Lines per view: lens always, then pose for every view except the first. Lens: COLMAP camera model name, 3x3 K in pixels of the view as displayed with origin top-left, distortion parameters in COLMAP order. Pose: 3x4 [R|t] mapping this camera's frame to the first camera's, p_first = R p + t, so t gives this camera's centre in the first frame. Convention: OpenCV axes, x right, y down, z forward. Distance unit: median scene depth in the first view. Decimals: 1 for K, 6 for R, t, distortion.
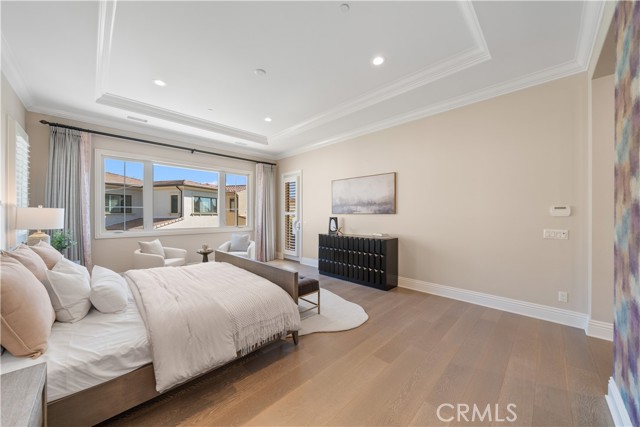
lens RADIAL K [[229.5, 0, 317.6], [0, 229.5, 215.4], [0, 0, 1]] dist [-0.000170, 0.000116]
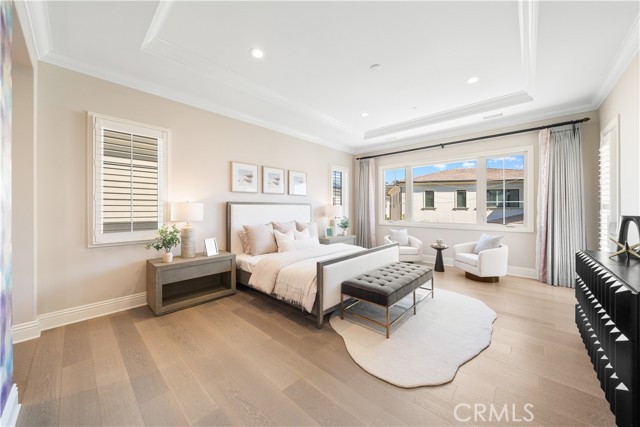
lens RADIAL K [[229.5, 0, 321.0], [0, 229.5, 209.3], [0, 0, 1]] dist [-0.000170, 0.000116]
pose [[0.052691, 0.001322, -0.998610, 0.433699], [-0.003909, 0.999992, 0.001117, -0.001508], [0.998603, 0.003845, 0.052696, 0.415408]]
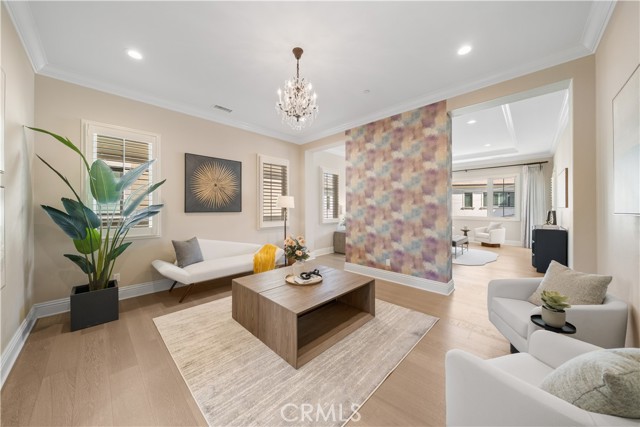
lens RADIAL K [[220.9, 0, 316.0], [0, 220.9, 207.9], [0, 0, 1]] dist [-0.007509, 0.000255]
pose [[0.017877, 0.000838, -0.999840, 1.056889], [-0.004974, 0.999987, 0.000749, -0.001244], [0.999828, 0.004960, 0.017881, -0.131746]]
